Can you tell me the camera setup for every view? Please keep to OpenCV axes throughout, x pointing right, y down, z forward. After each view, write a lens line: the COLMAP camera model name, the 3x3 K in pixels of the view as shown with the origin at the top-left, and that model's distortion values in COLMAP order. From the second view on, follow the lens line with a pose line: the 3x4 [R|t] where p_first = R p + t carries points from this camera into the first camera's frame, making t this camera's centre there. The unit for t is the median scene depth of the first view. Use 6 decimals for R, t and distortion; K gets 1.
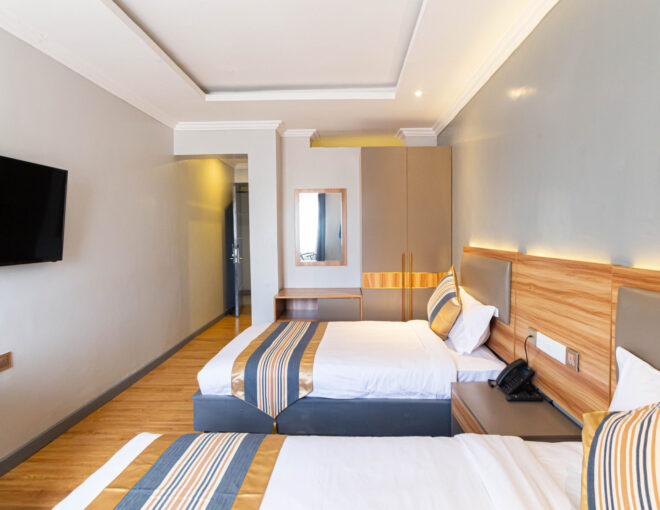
lens RADIAL K [[359.3, 0, 355.4], [0, 359.3, 238.5], [0, 0, 1]] dist [-0.016224, 0.002194]
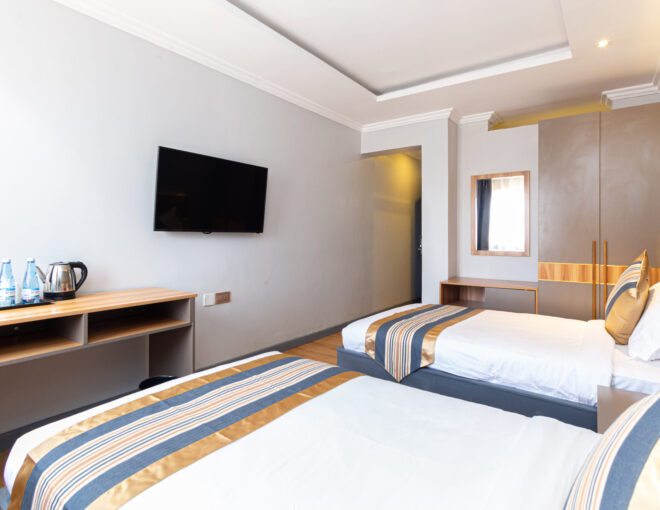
lens RADIAL K [[377.3, 0, 358.8], [0, 377.3, 222.2], [0, 0, 1]] dist [-0.017390, 0.000684]
pose [[0.831205, -0.016245, -0.555728, 0.247571], [-0.013156, 0.998718, -0.048872, 0.072741], [0.555810, 0.047934, 0.829926, -0.007545]]
